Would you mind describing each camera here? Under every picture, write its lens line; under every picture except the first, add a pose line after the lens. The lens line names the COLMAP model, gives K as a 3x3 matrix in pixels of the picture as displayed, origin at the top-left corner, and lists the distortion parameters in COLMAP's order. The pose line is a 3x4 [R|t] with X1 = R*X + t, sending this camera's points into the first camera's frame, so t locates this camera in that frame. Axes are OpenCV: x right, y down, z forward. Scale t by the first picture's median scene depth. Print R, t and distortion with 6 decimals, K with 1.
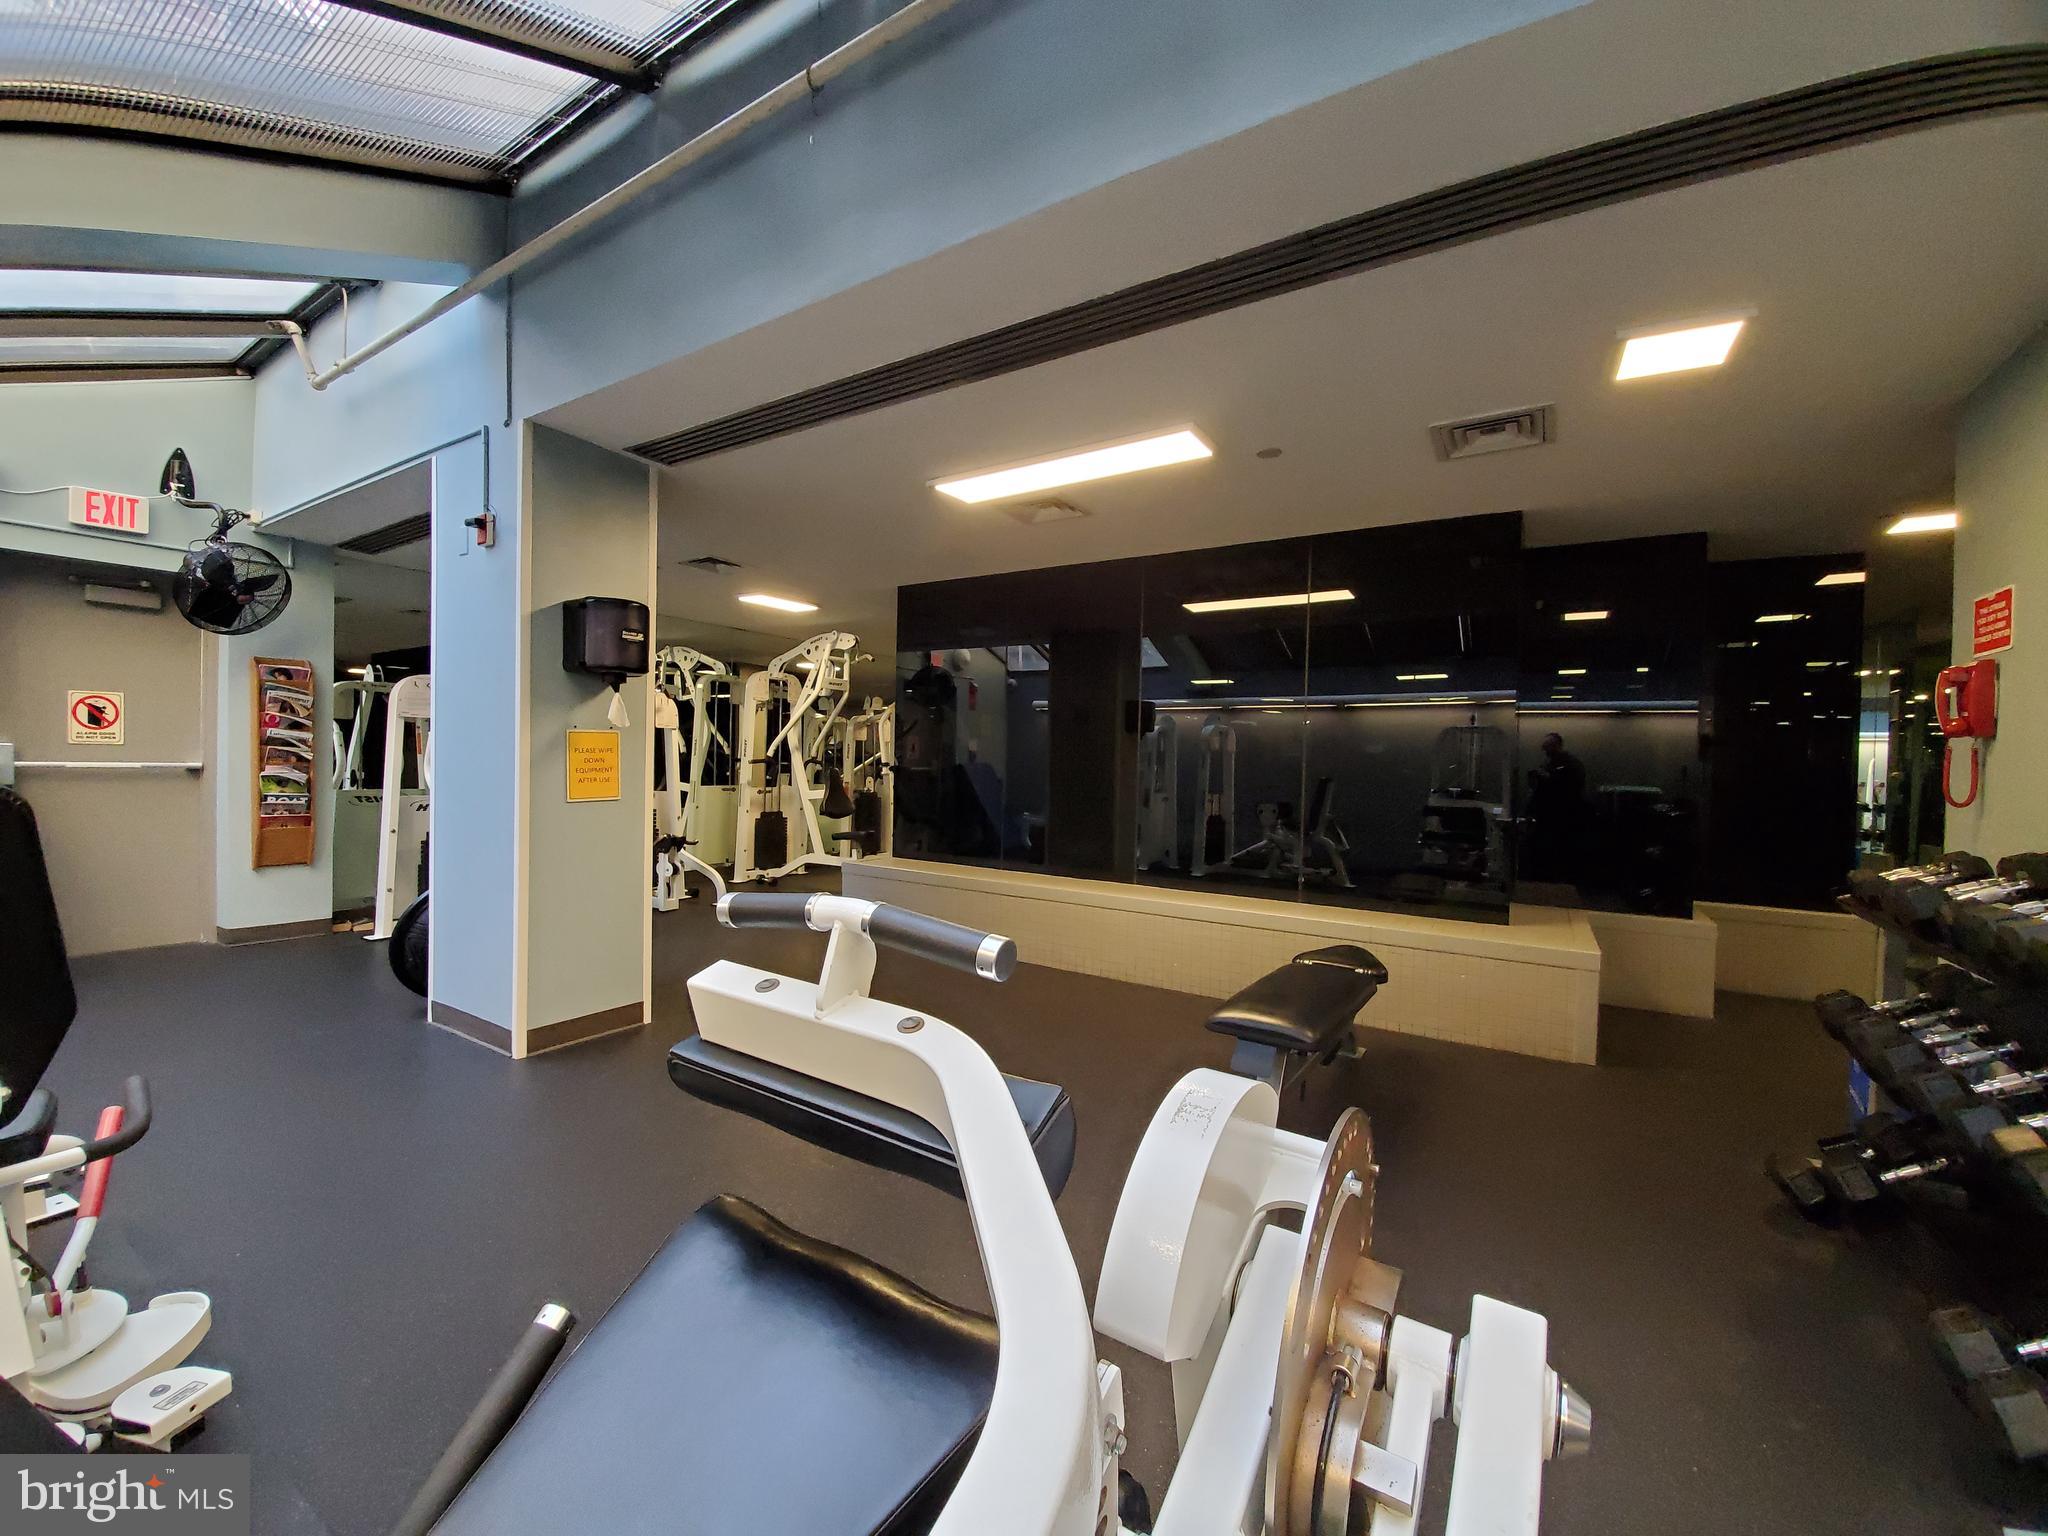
lens RADIAL K [[806.8, 0, 1018.3], [0, 806.8, 774.0], [0, 0, 1]] dist [-0.000261, -0.013278]
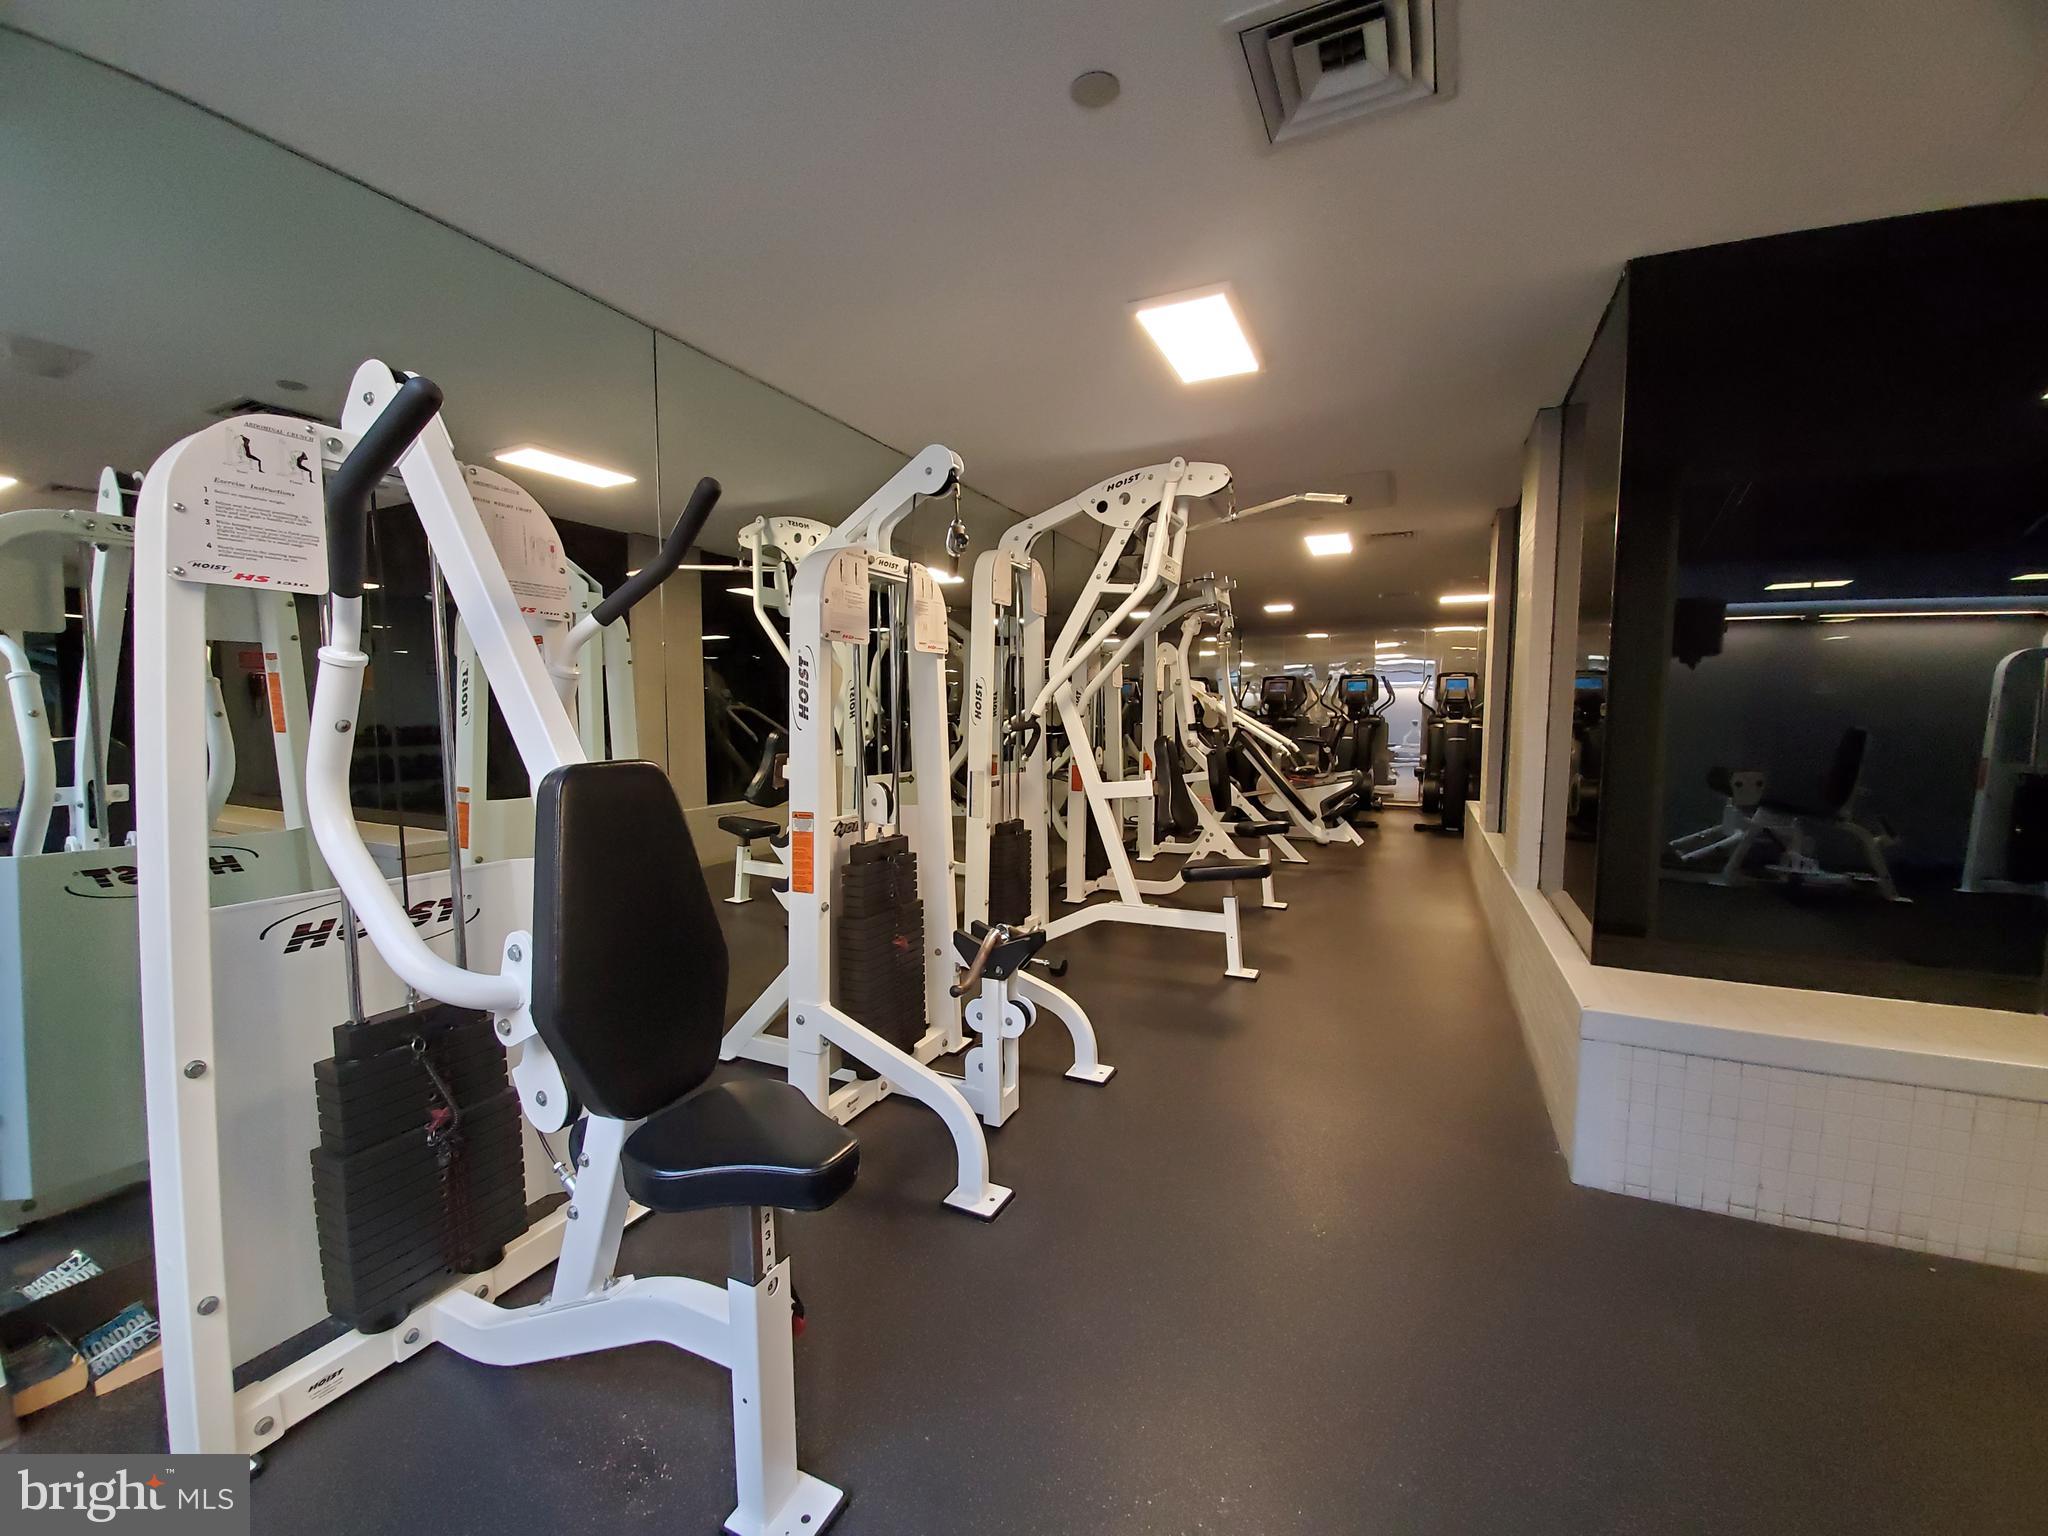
lens RADIAL K [[806.8, 0, 1018.3], [0, 806.8, 774.0], [0, 0, 1]] dist [-0.000261, -0.013278]
pose [[0.994422, -0.027054, 0.101942, -0.350131], [0.021158, 0.998064, 0.058485, -0.015346], [-0.103327, -0.056002, 0.993070, 0.473303]]
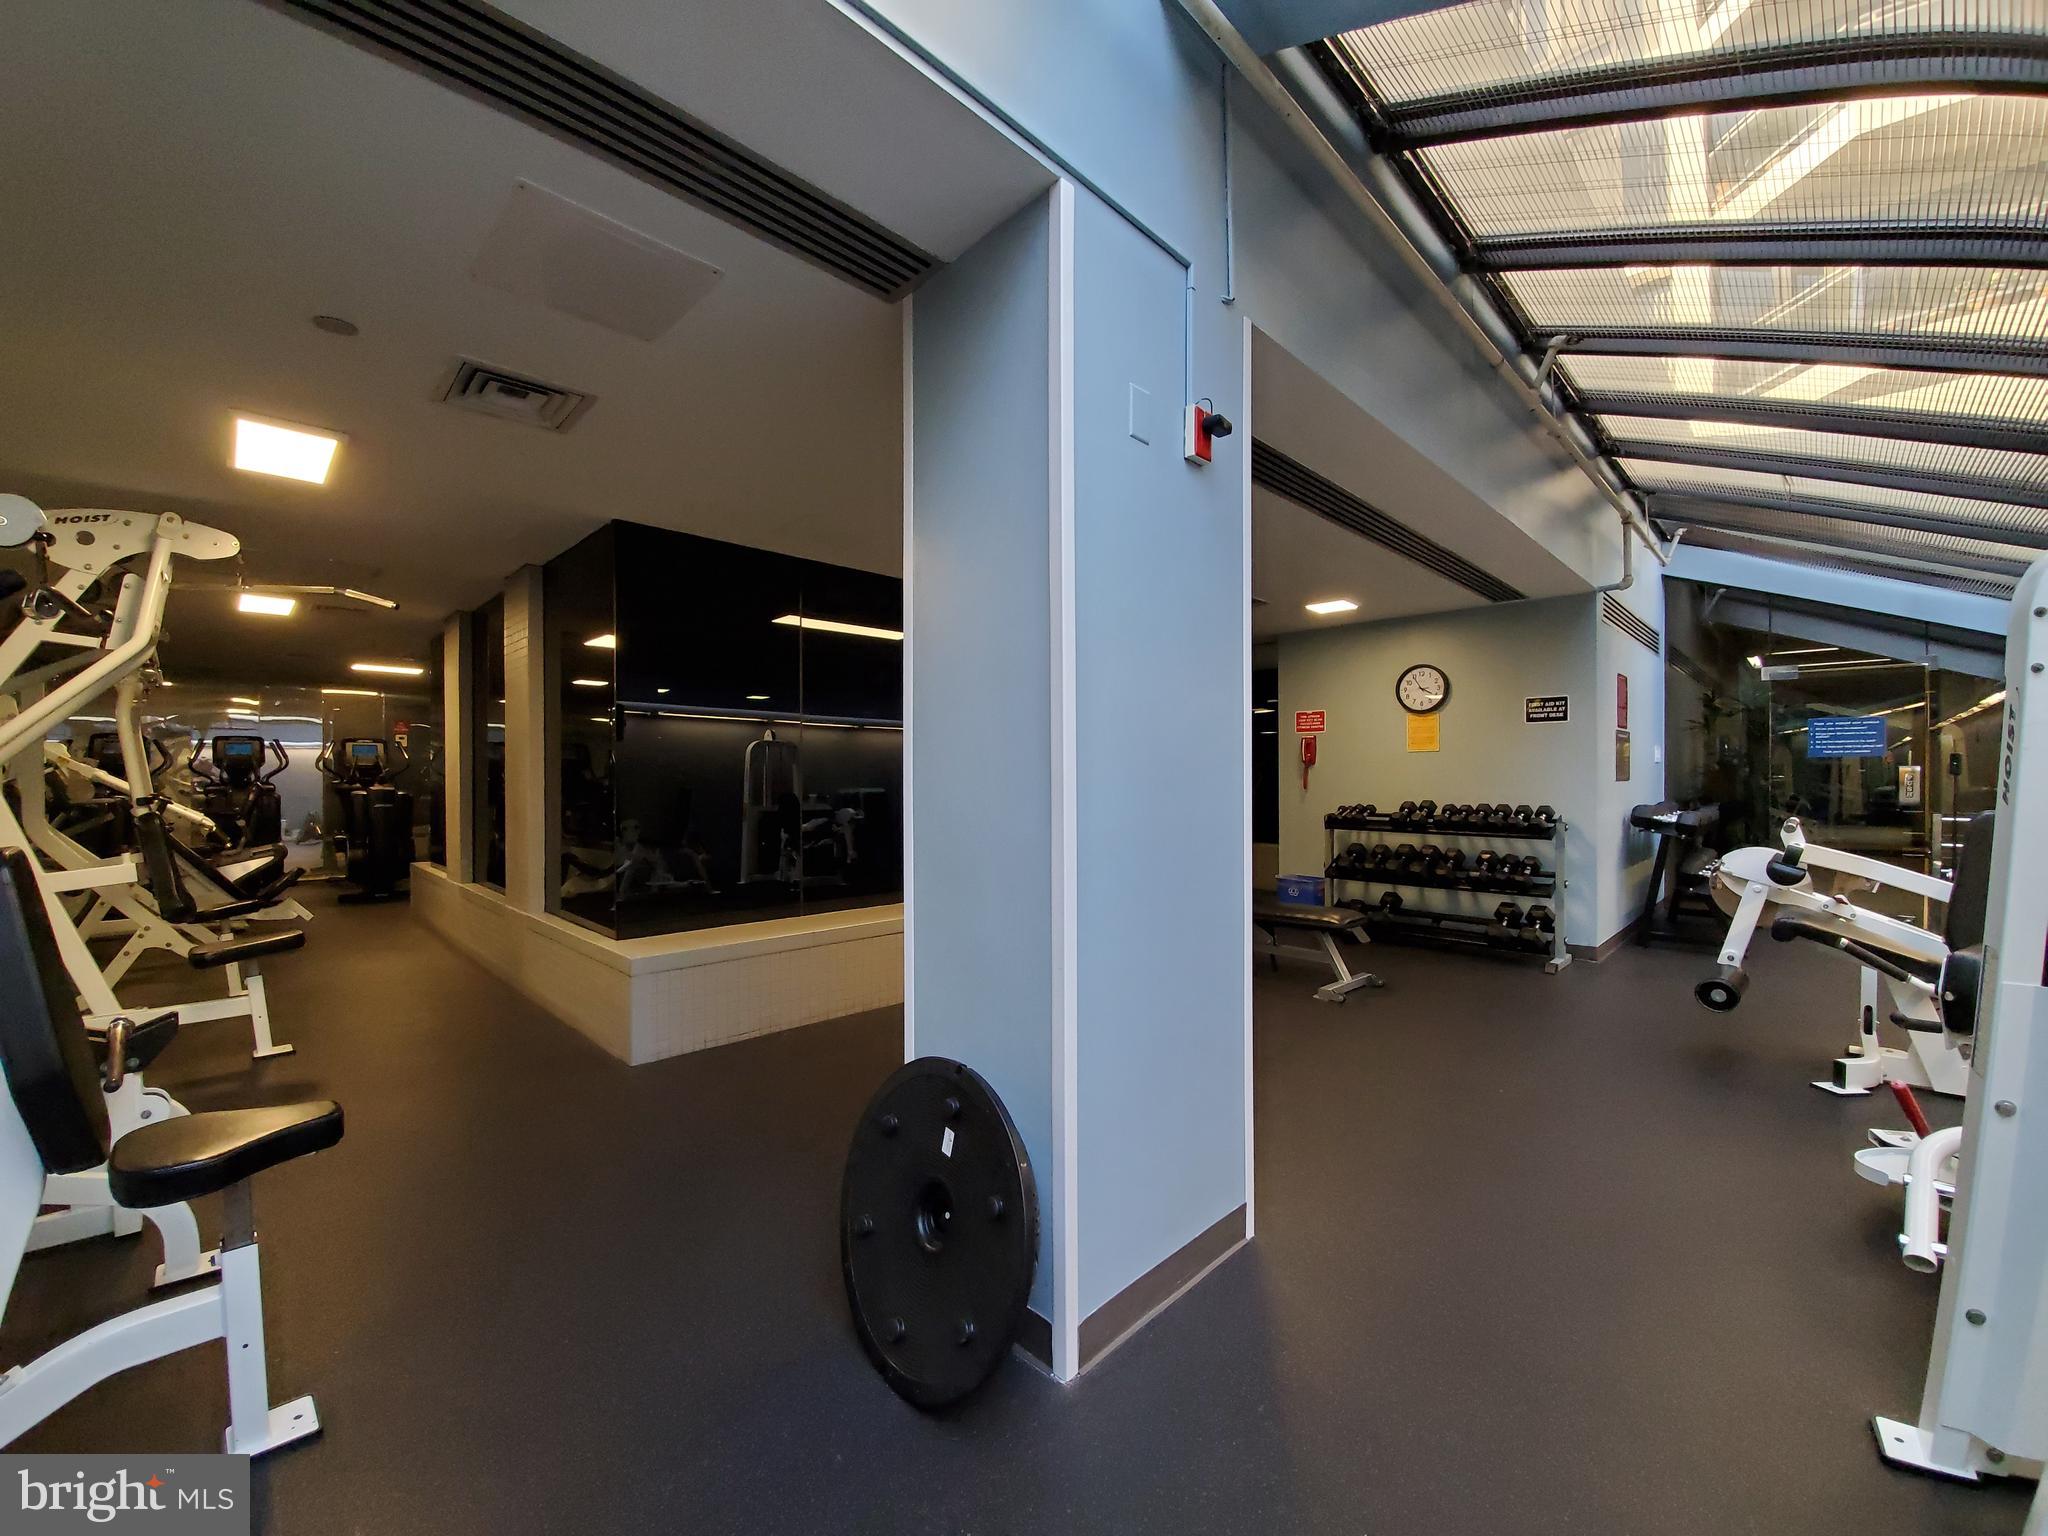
lens RADIAL K [[806.8, 0, 1018.3], [0, 806.8, 774.0], [0, 0, 1]] dist [-0.000261, -0.013278]
pose [[0.216283, -0.021485, 0.976094, -0.518826], [0.026493, 0.999519, 0.016130, -0.023000], [-0.975971, 0.022371, 0.216749, 0.406325]]
